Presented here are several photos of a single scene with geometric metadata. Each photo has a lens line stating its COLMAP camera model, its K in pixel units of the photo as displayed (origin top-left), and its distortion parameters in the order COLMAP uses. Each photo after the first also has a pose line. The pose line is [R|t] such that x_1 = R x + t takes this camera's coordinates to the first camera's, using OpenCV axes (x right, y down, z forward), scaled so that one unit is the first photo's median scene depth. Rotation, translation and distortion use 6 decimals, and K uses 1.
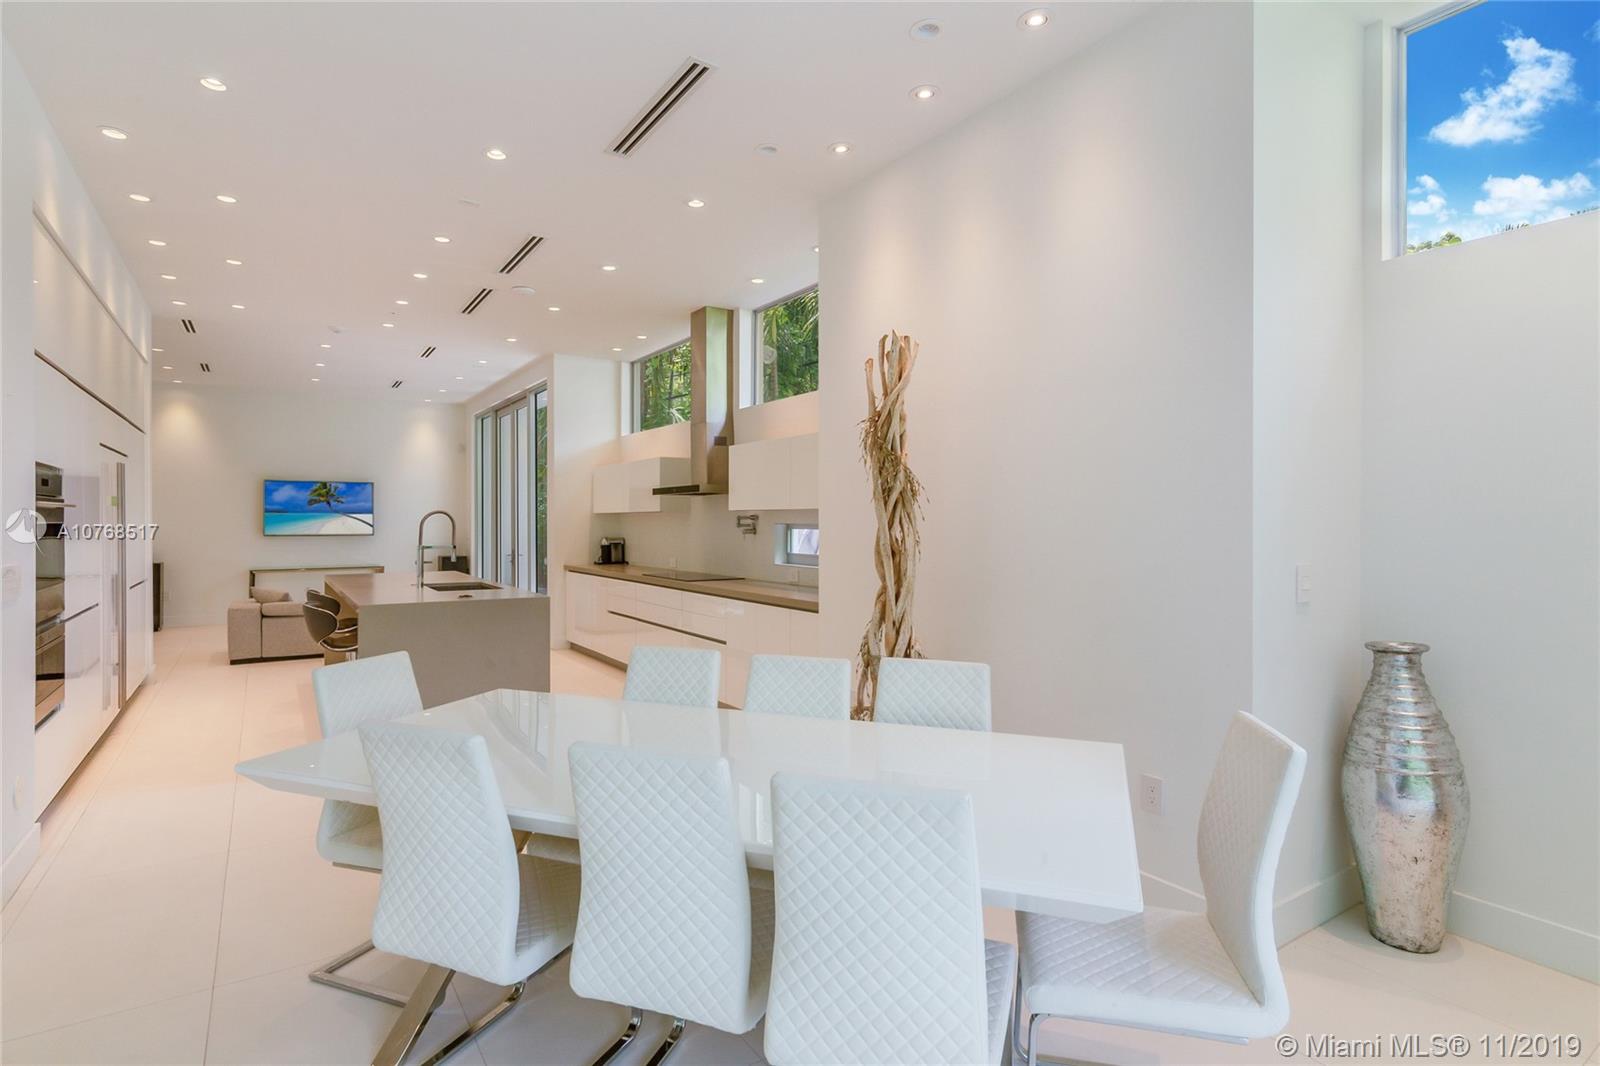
lens RADIAL K [[823.9, 0, 803.4], [0, 823.9, 516.5], [0, 0, 1]] dist [0.001971, 0.000826]
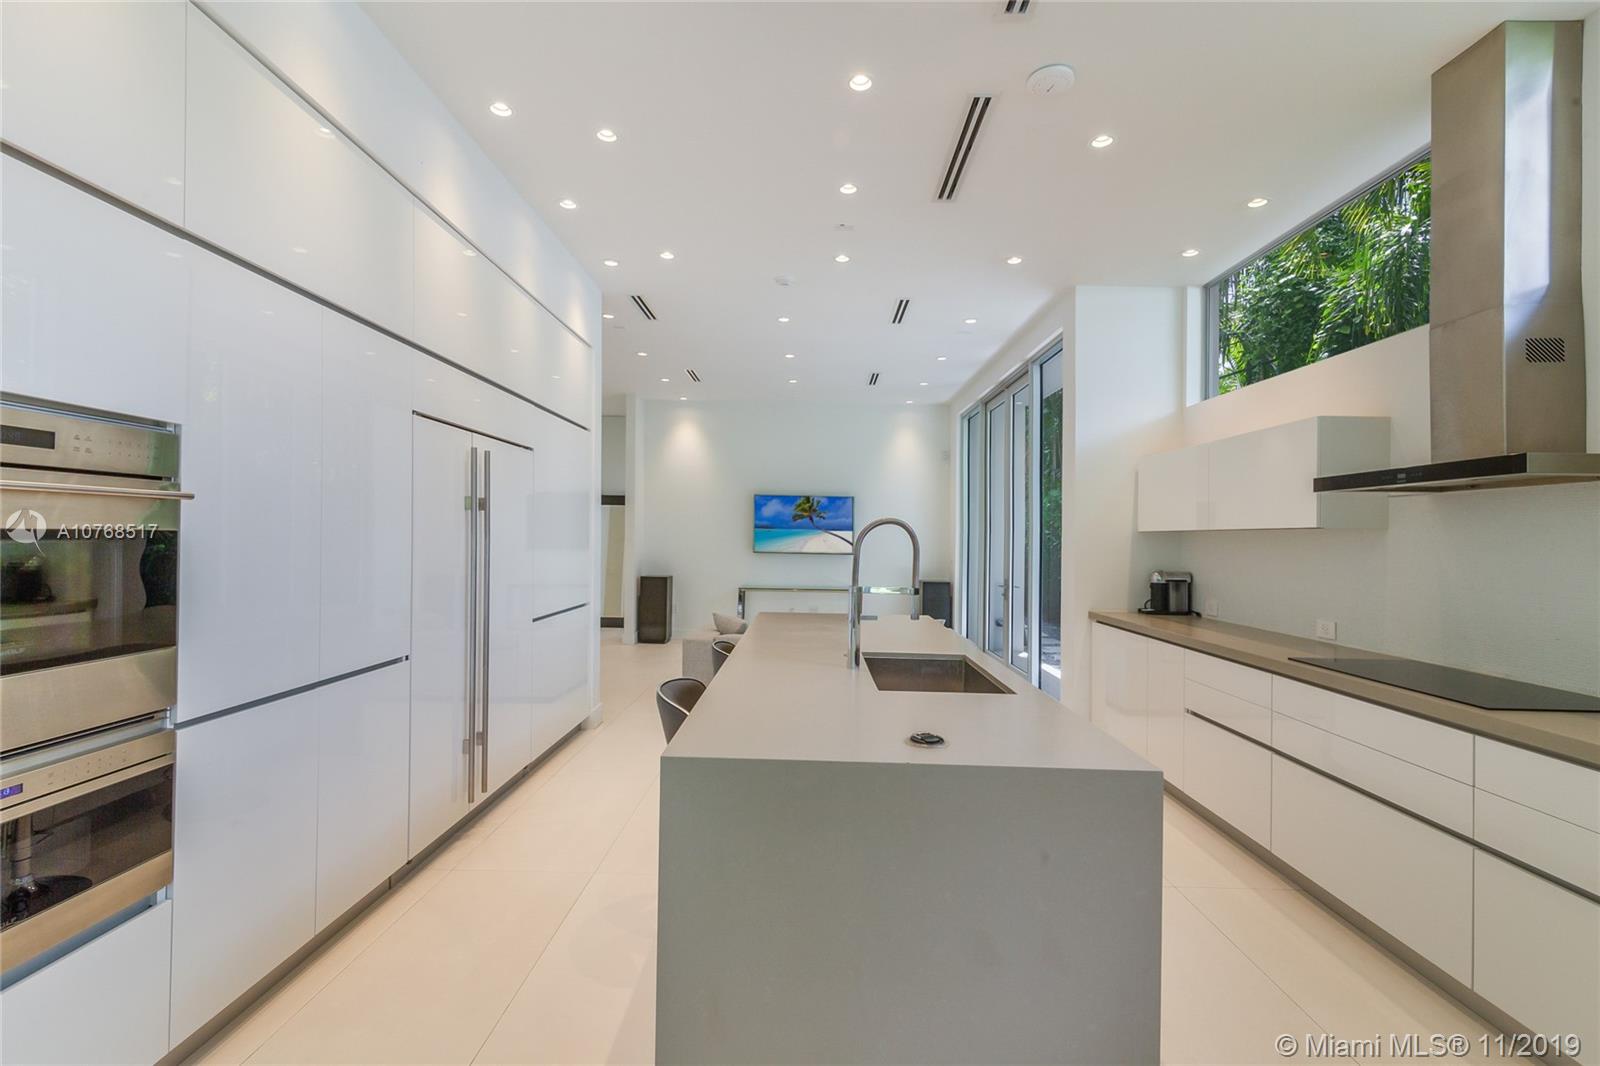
lens RADIAL K [[743.3, 0, 800.5], [0, 743.3, 527.3], [0, 0, 1]] dist [0.002180, 0.000194]
pose [[0.829801, 0.006809, -0.558018, -0.126384], [-0.014576, 0.999849, -0.009475, 0.001752], [0.557869, 0.015996, 0.829775, 0.322781]]
